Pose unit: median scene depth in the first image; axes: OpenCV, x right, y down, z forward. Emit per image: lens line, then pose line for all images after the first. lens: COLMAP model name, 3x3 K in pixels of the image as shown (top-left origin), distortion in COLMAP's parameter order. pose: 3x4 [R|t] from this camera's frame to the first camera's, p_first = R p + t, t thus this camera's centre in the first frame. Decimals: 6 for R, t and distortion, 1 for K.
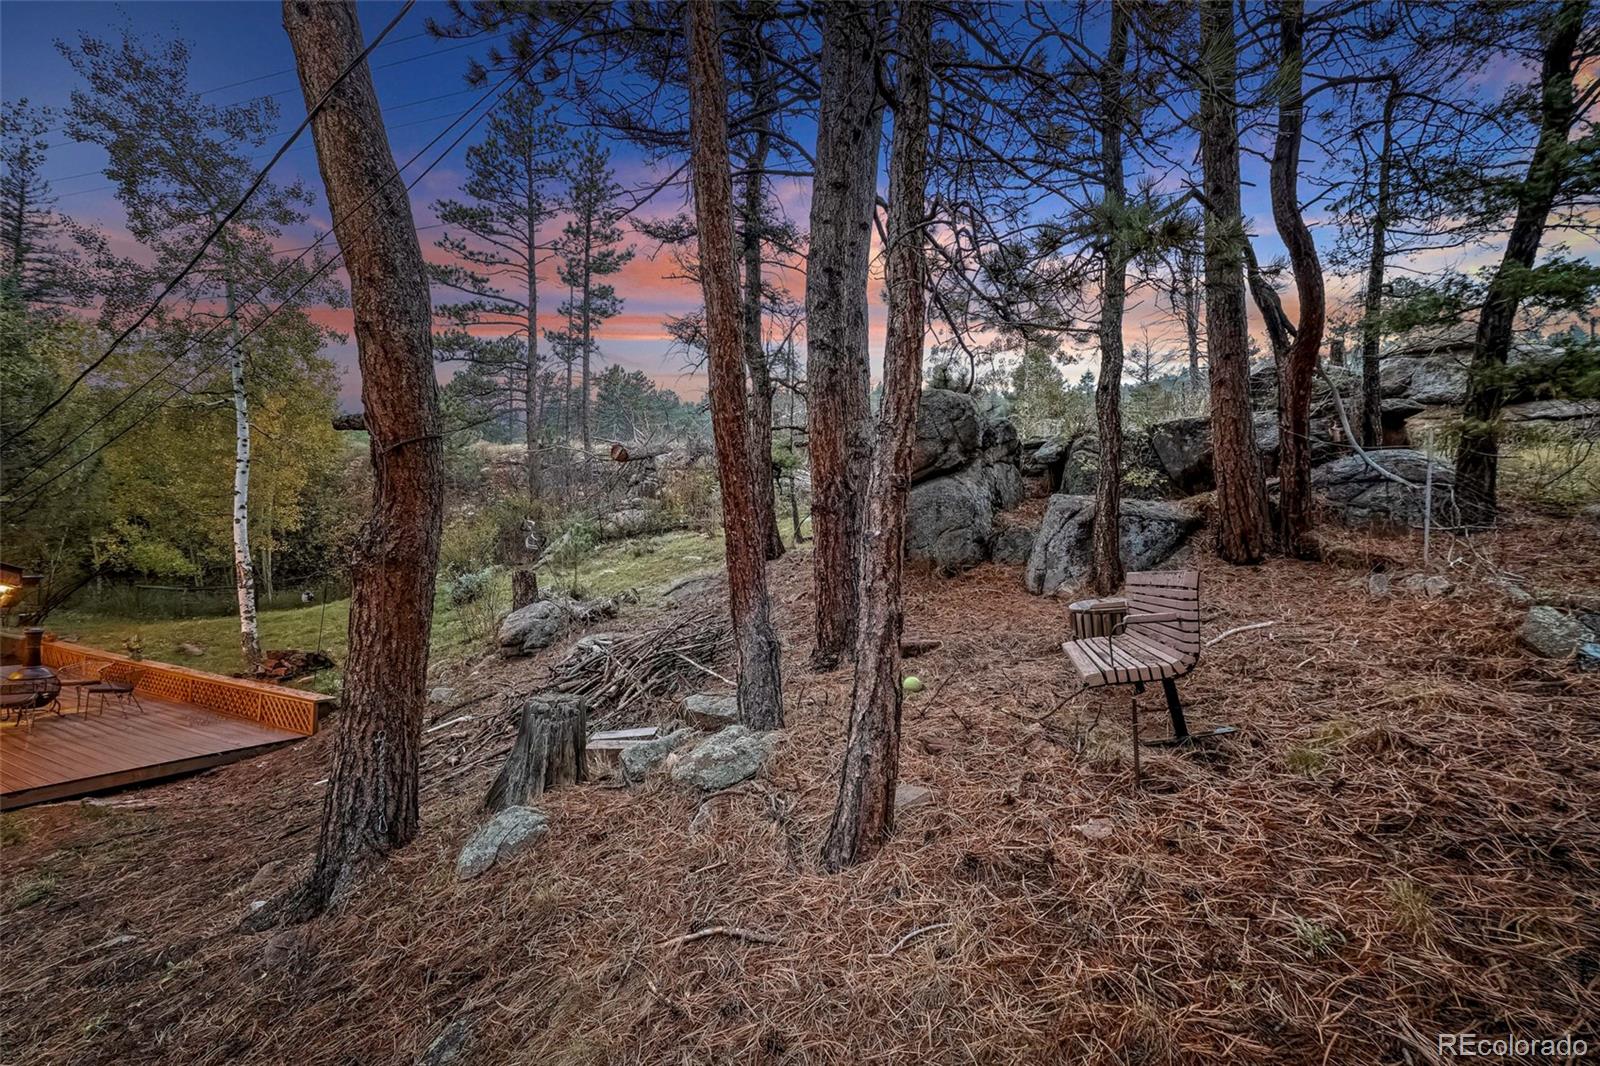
lens RADIAL K [[693.6, 0, 788.0], [0, 693.6, 549.0], [0, 0, 1]] dist [0.001861, -0.000023]
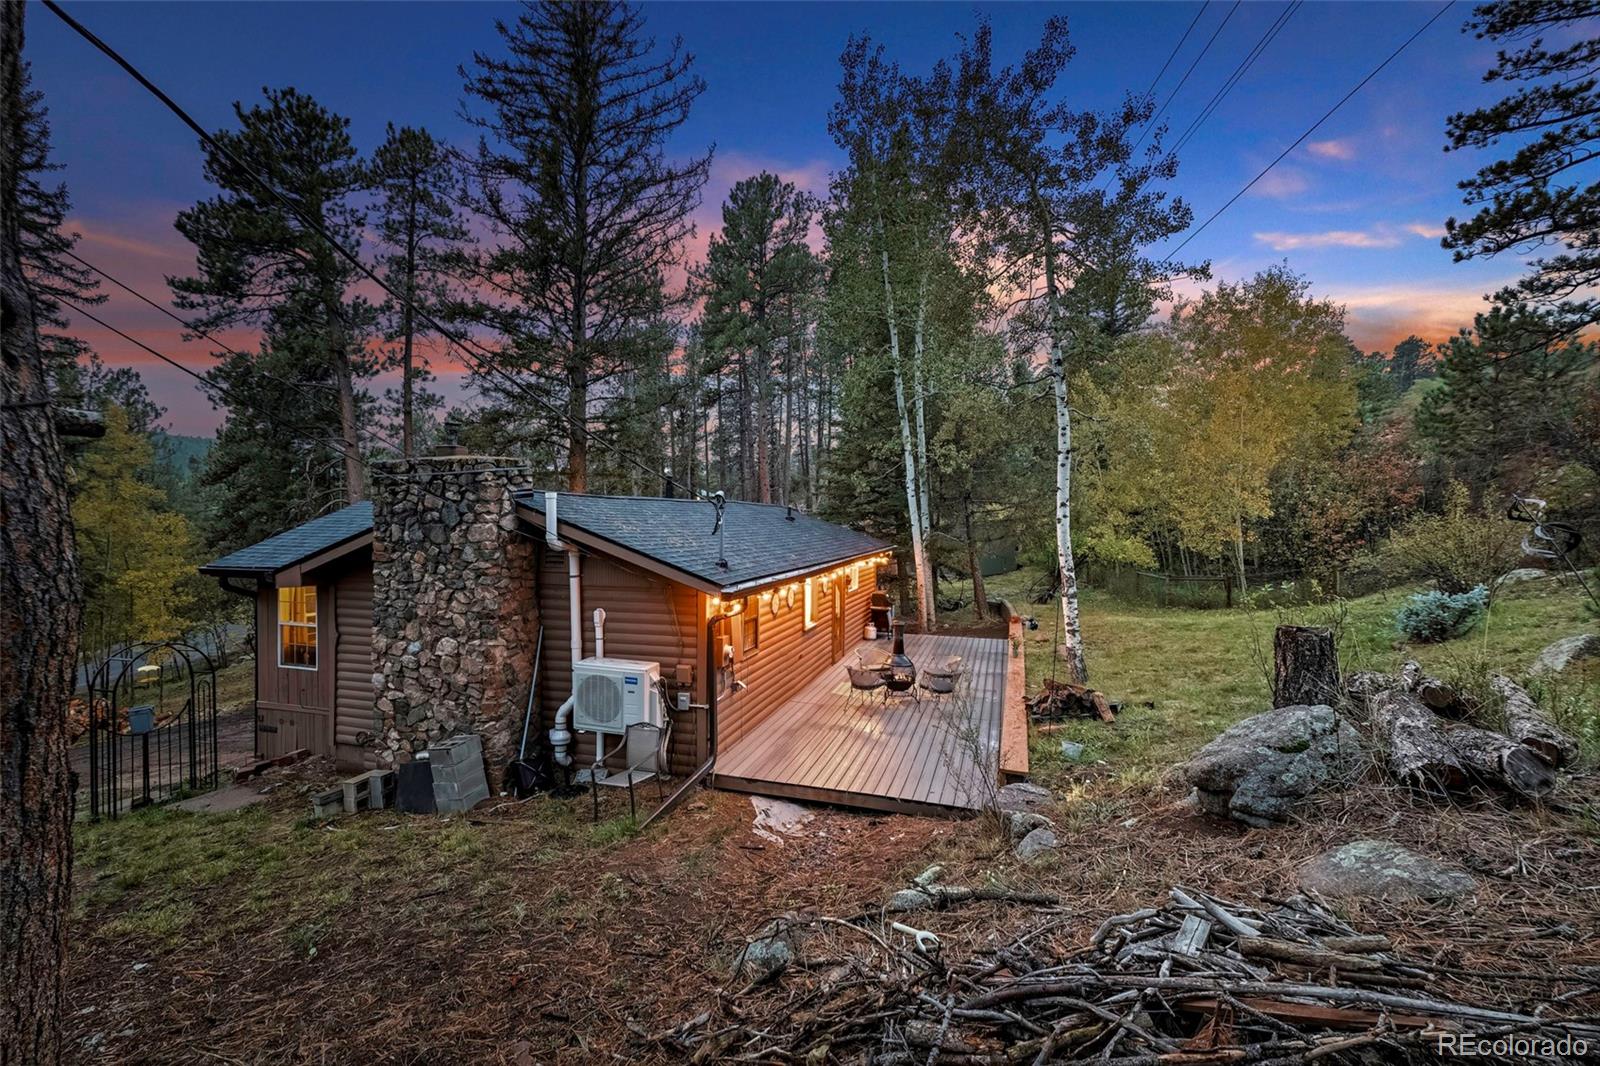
lens RADIAL K [[698.3, 0, 788.5], [0, 698.3, 530.8], [0, 0, 1]] dist [-0.000470, -0.000512]
pose [[0.211960, 0.000332, -0.977278, 0.004568], [0.007419, 0.999971, 0.001949, -0.031263], [0.977250, -0.007664, 0.211951, 0.468237]]
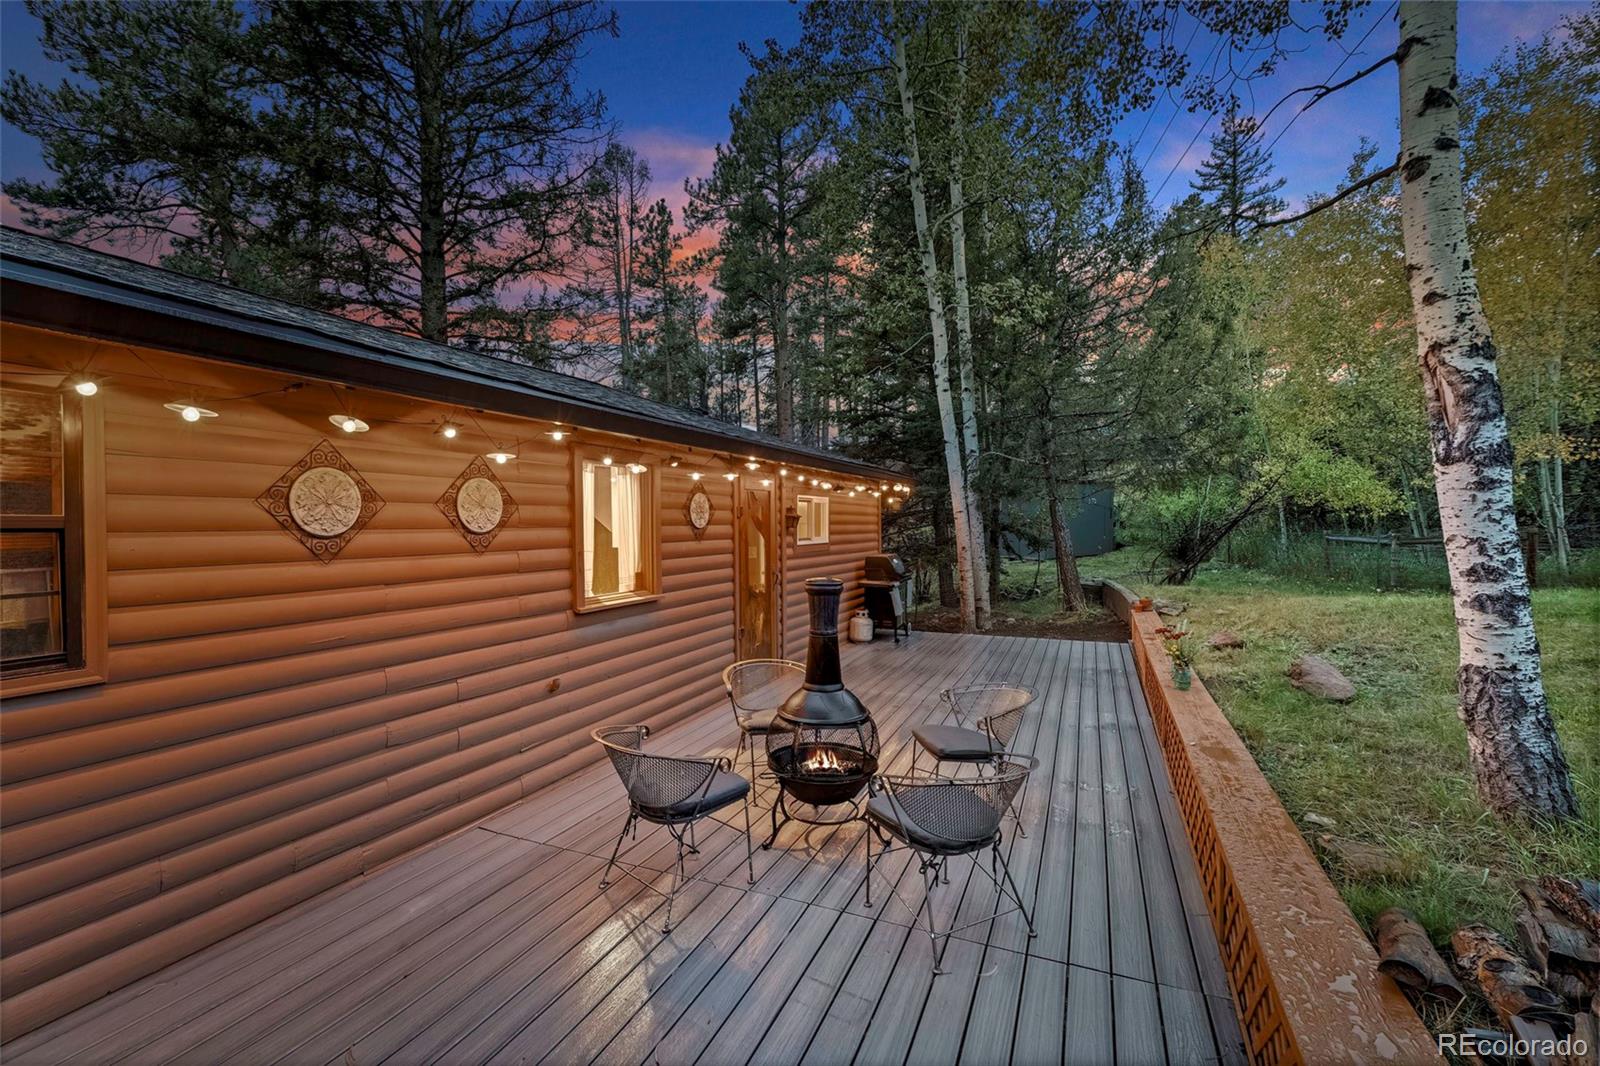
lens RADIAL K [[719.7, 0, 781.5], [0, 719.7, 528.7], [0, 0, 1]] dist [-0.000631, -0.000012]
pose [[0.112255, -0.006917, -0.993655, -0.582904], [0.016548, 0.999850, -0.005090, 0.074292], [0.993542, -0.015872, 0.112353, 0.761178]]
